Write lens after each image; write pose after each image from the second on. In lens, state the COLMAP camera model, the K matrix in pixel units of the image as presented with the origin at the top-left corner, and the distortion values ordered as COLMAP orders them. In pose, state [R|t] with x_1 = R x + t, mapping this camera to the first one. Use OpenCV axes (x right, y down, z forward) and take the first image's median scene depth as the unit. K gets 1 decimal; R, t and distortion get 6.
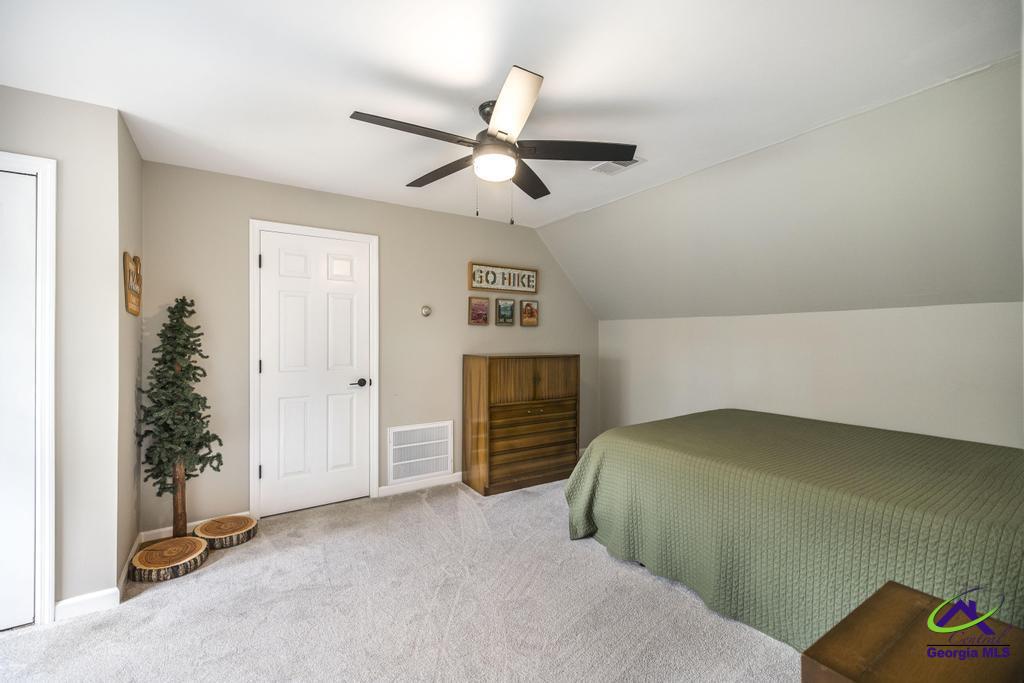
lens RADIAL K [[432.9, 0, 517.1], [0, 432.9, 337.7], [0, 0, 1]] dist [0.000970, -0.000020]
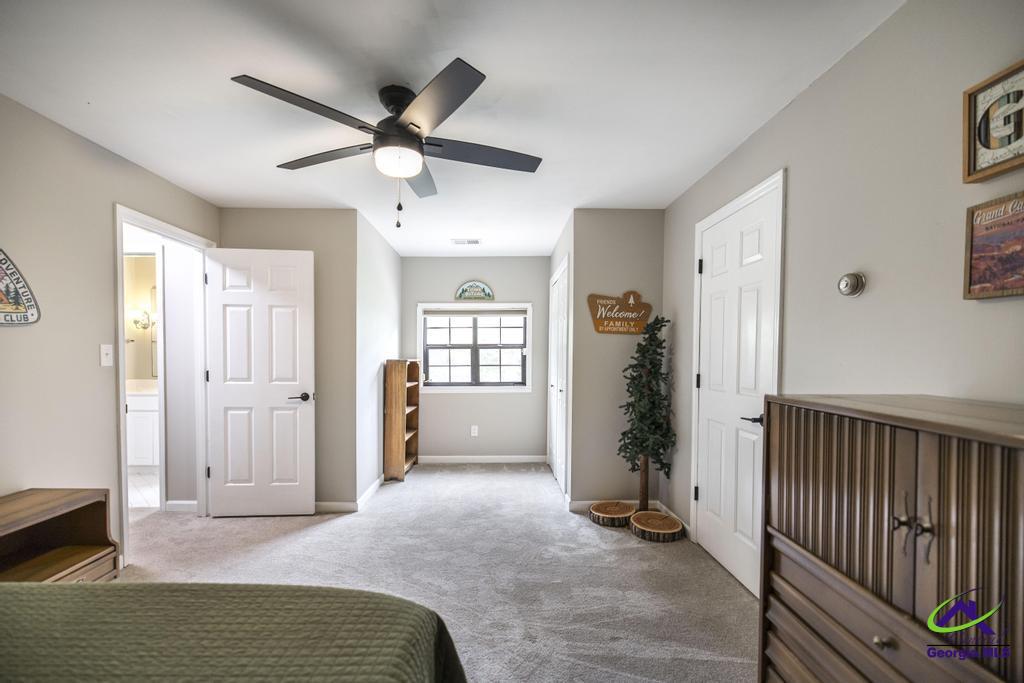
lens RADIAL K [[457.7, 0, 508.1], [0, 457.7, 365.7], [0, 0, 1]] dist [0.000564, -0.000005]
pose [[-0.547441, 0.018759, -0.836634, 0.493693], [0.000421, 0.999755, 0.022141, 0.014522], [0.836844, 0.011769, -0.547315, 1.312999]]
